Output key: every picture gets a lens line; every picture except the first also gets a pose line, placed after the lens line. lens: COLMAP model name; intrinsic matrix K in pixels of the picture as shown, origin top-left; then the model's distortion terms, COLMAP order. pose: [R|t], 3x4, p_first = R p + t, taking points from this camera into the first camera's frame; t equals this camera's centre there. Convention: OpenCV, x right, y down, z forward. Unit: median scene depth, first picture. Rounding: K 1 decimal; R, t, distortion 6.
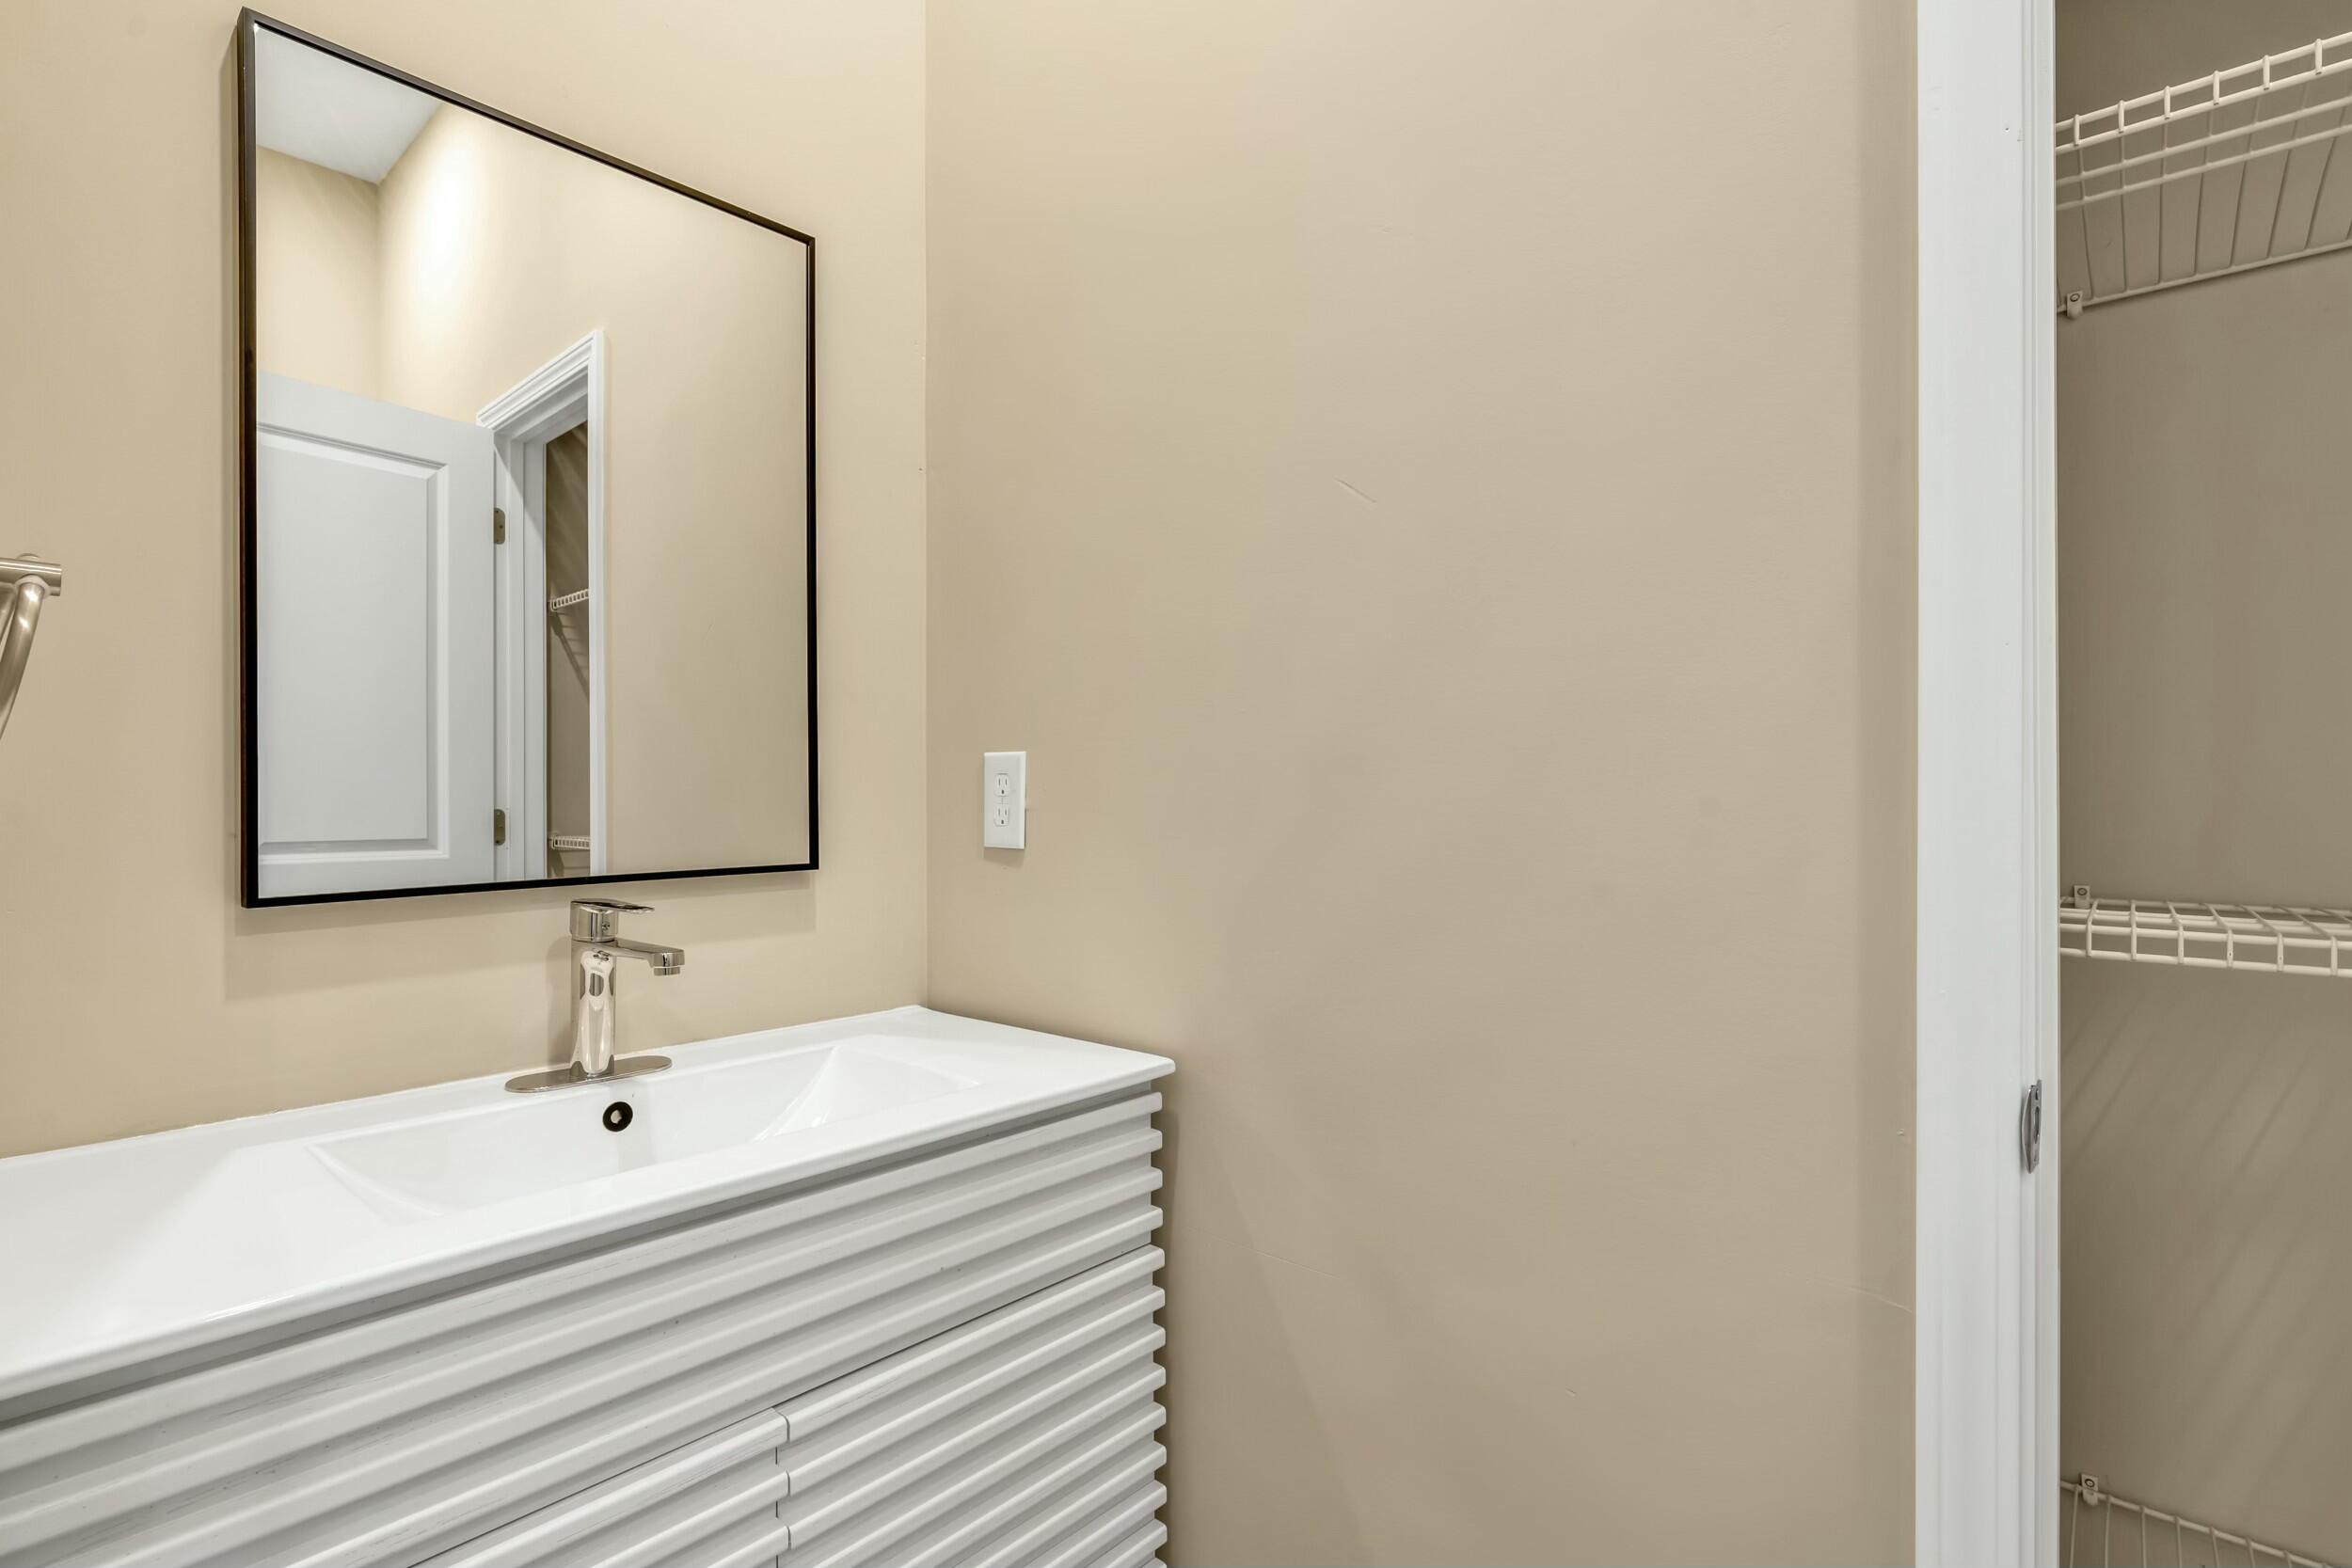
lens RADIAL K [[1098.5, 0, 1115.7], [0, 1098.5, 795.3], [0, 0, 1]] dist [-0.010356, -0.002068]
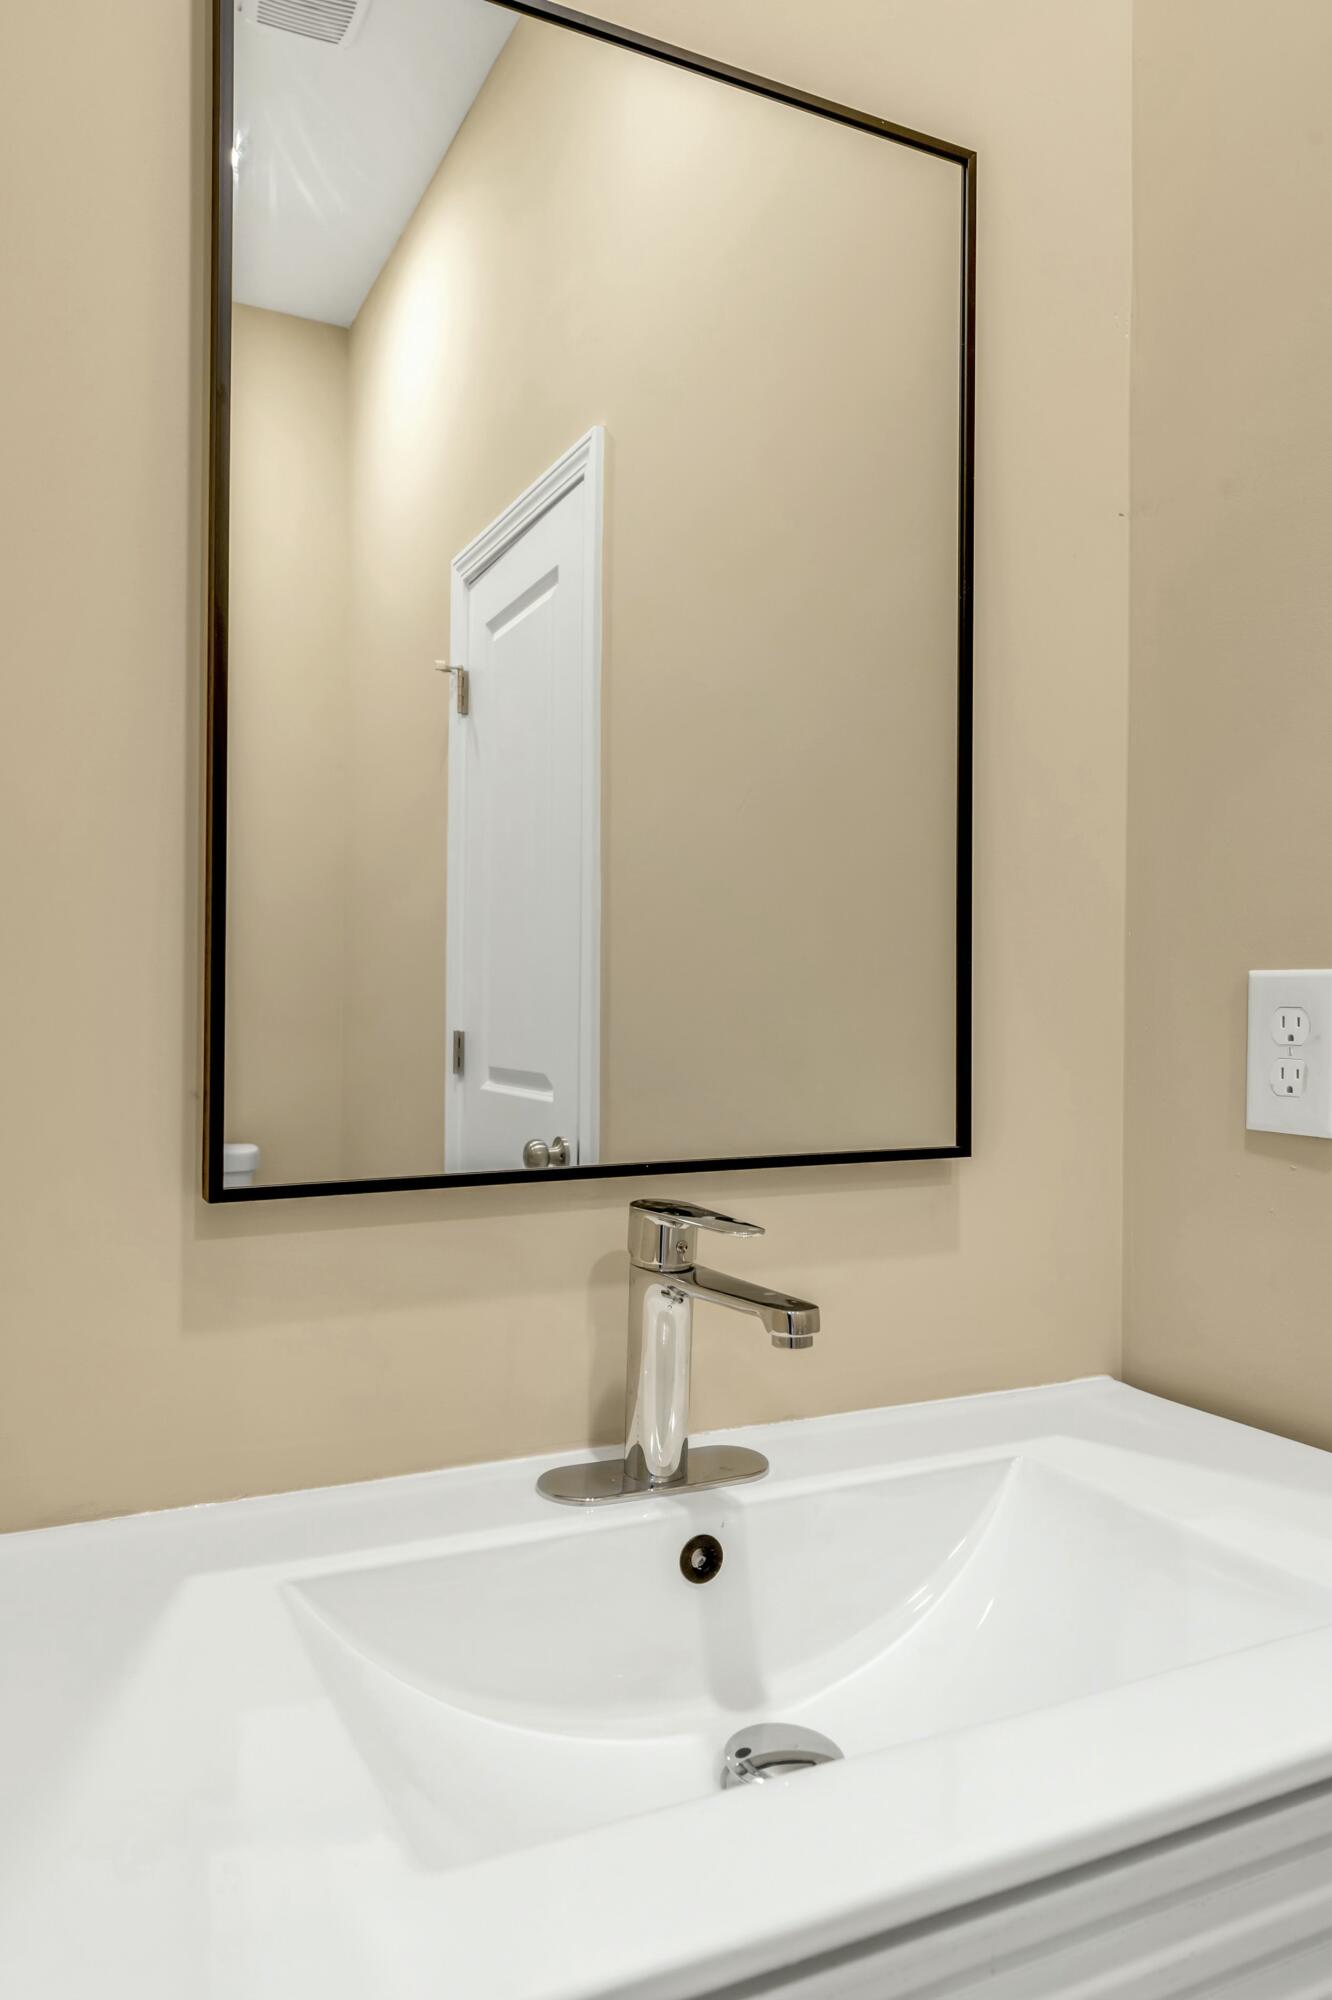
lens RADIAL K [[1336.4, 0, 664.4], [0, 1336.4, 995.4], [0, 0, 1]] dist [-0.003124, -0.002968]
pose [[0.939016, 0.005504, -0.343830, -0.197986], [-0.010051, 0.999884, -0.011443, -0.016421], [0.343727, 0.014201, 0.938962, 0.253561]]
